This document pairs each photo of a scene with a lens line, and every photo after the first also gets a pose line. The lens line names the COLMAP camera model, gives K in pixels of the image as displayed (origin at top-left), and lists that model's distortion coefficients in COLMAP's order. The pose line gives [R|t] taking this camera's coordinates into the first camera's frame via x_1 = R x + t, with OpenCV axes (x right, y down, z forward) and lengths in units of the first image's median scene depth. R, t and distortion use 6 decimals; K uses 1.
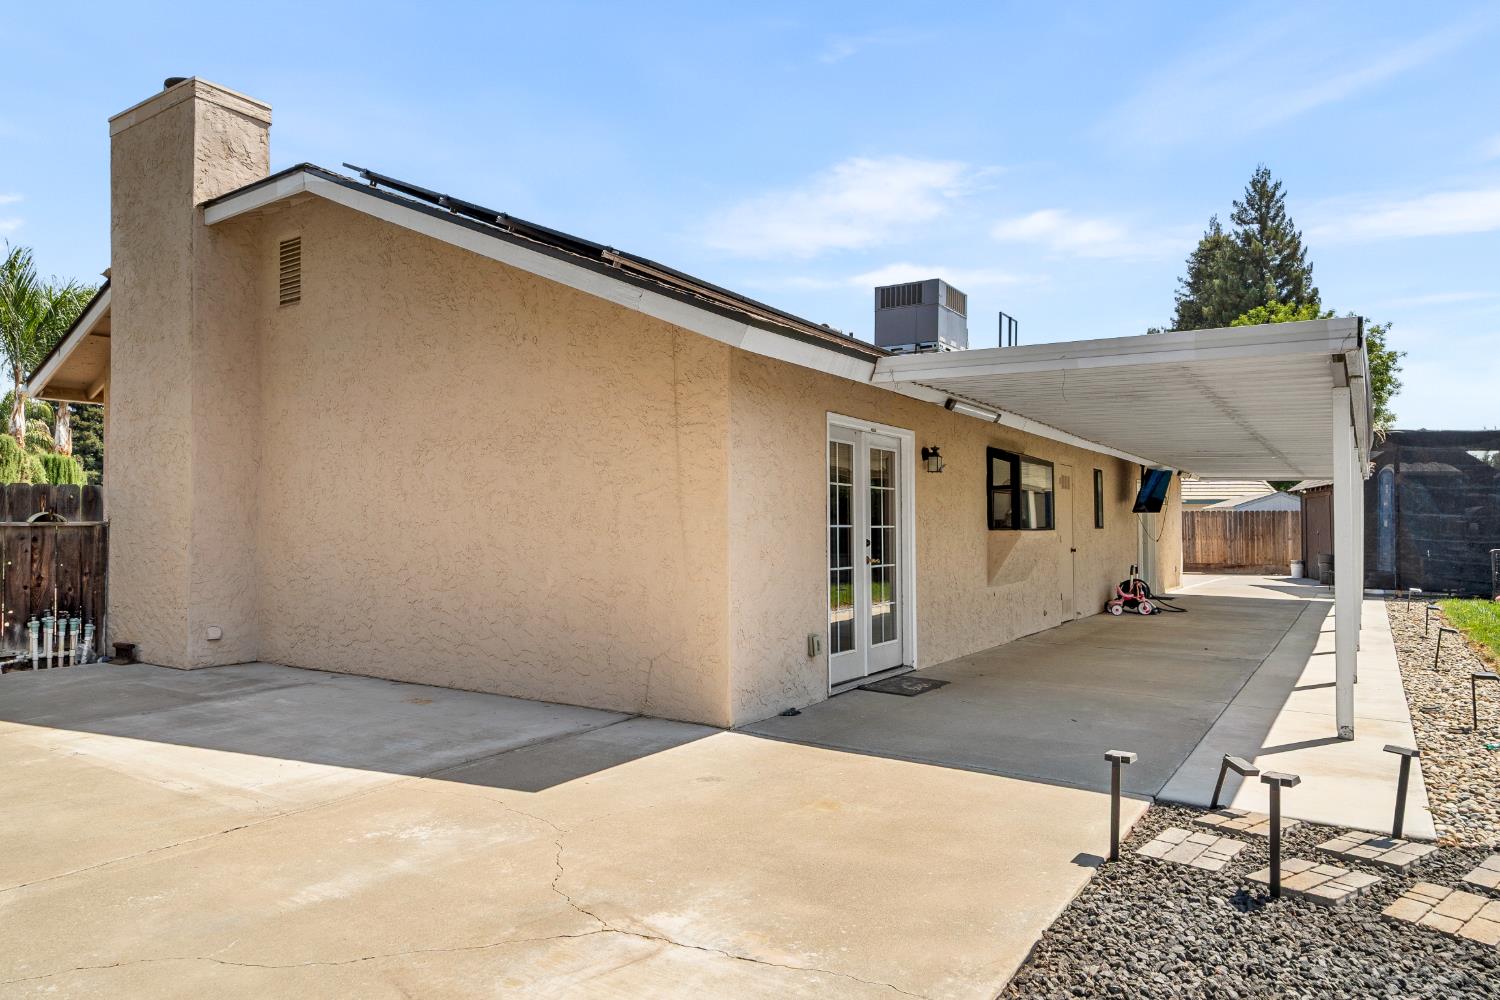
lens RADIAL K [[923.8, 0, 747.5], [0, 923.8, 501.5], [0, 0, 1]] dist [0.002783, -0.000409]
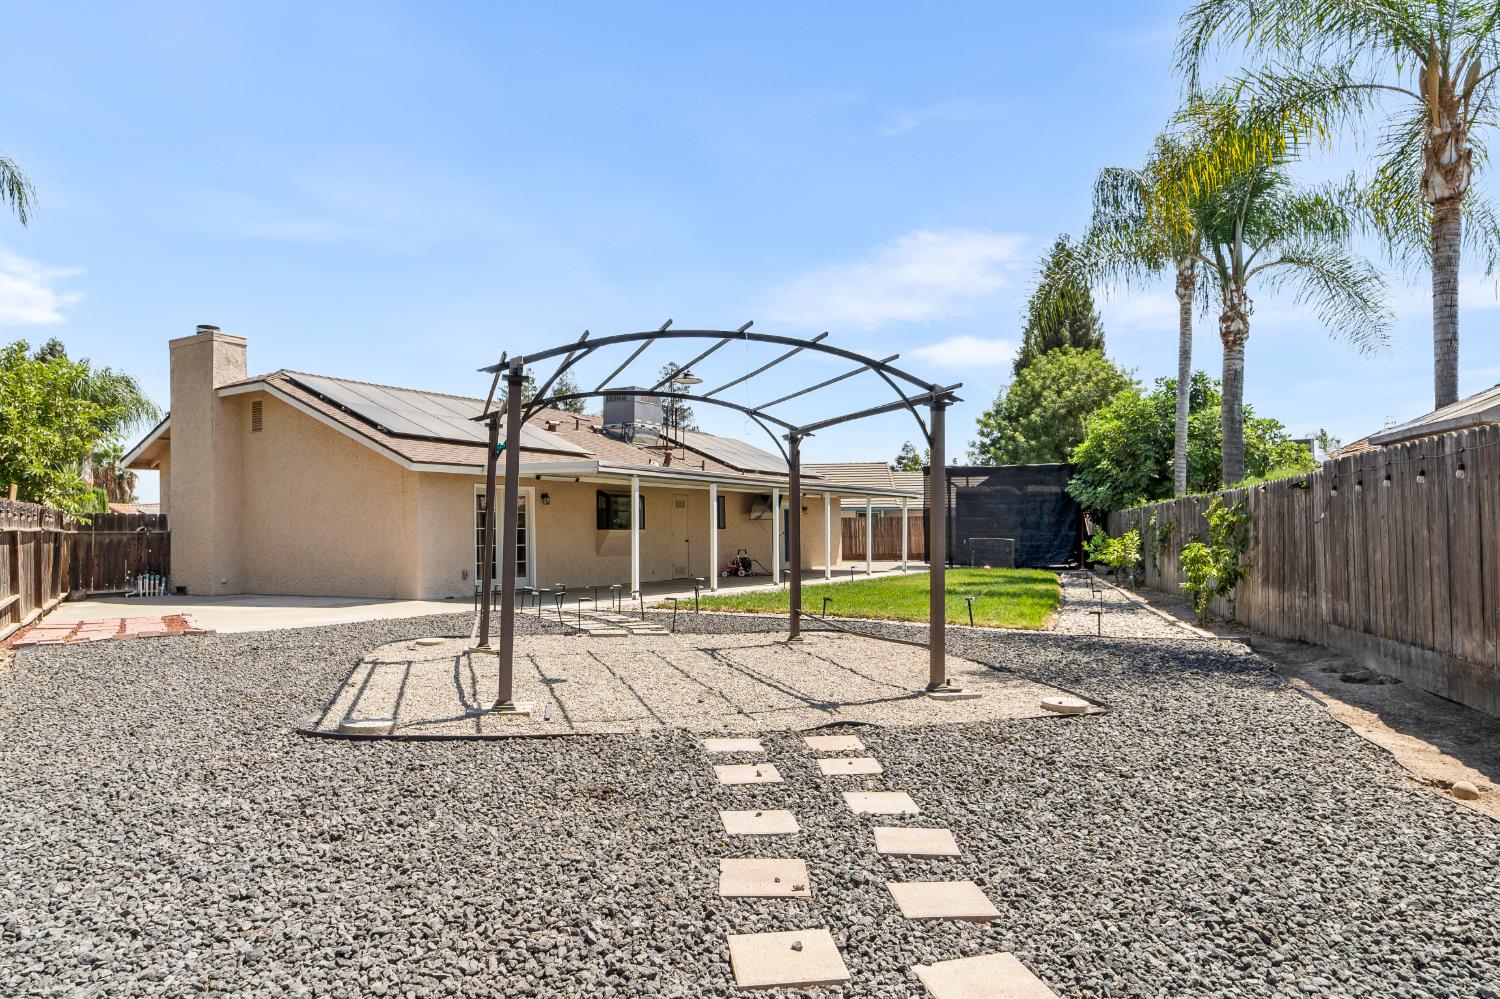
lens RADIAL K [[923.8, 0, 754.9], [0, 923.8, 504.3], [0, 0, 1]] dist [0.002783, -0.000409]
pose [[0.999092, -0.010555, 0.041277, 0.593343], [0.010741, 0.999933, -0.004281, -0.016061], [-0.041229, 0.004720, 0.999139, -1.240316]]
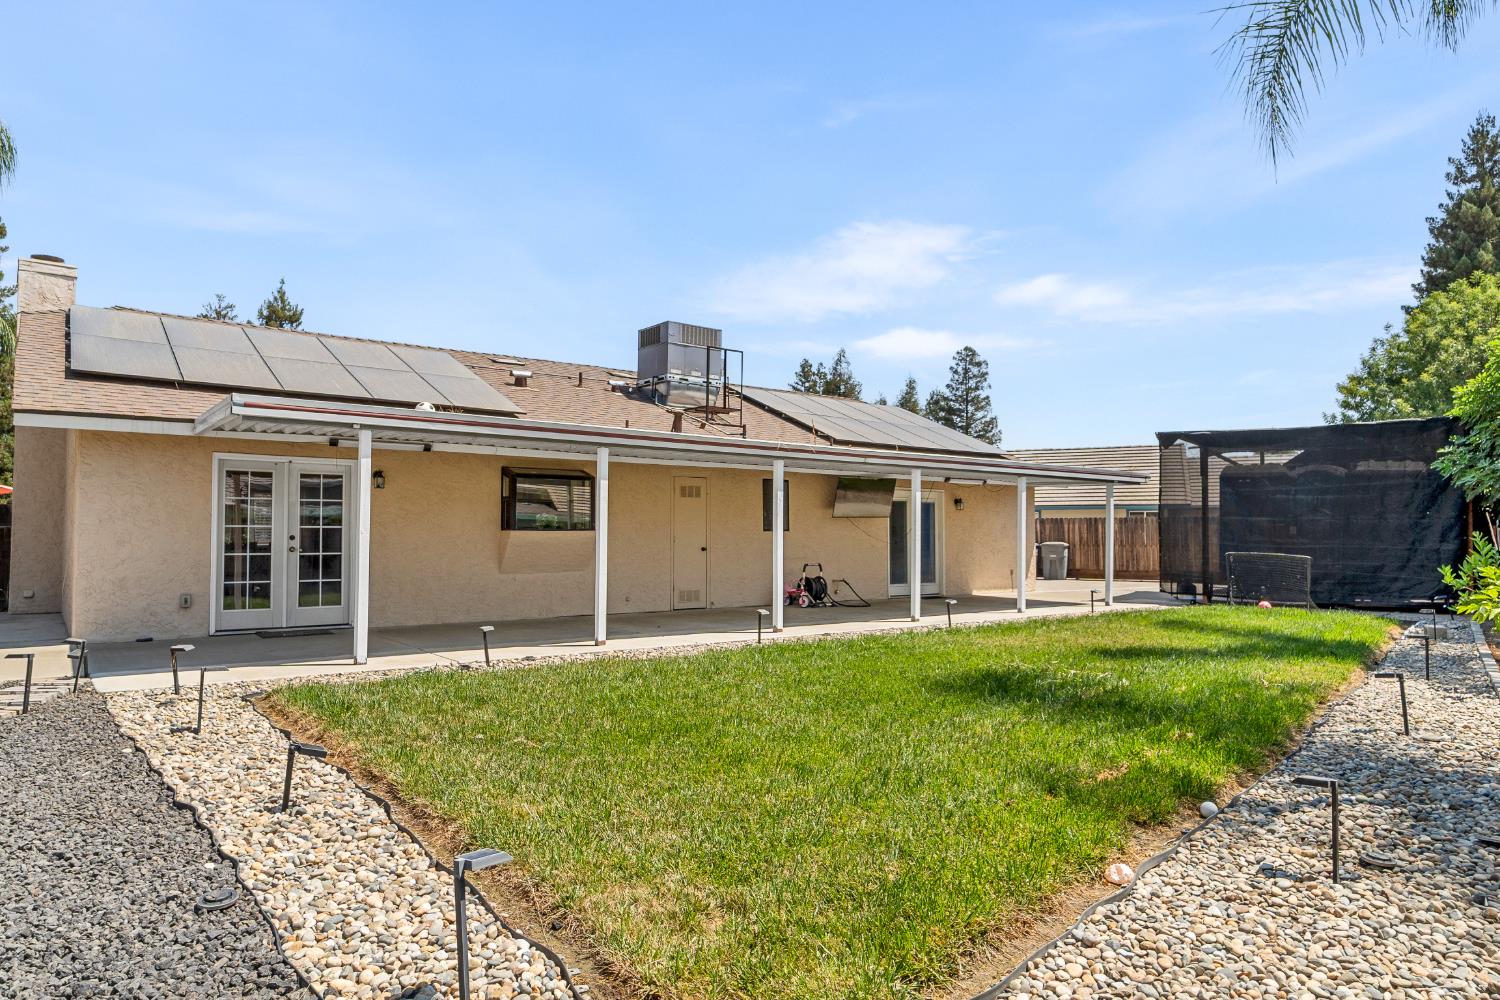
lens RADIAL K [[923.8, 0, 750.7], [0, 923.8, 494.8], [0, 0, 1]] dist [0.002783, -0.000409]
pose [[0.948735, -0.014021, -0.315761, 1.128491], [0.008342, 0.999778, -0.019329, 0.009466], [0.315962, 0.015704, 0.948642, -0.149937]]
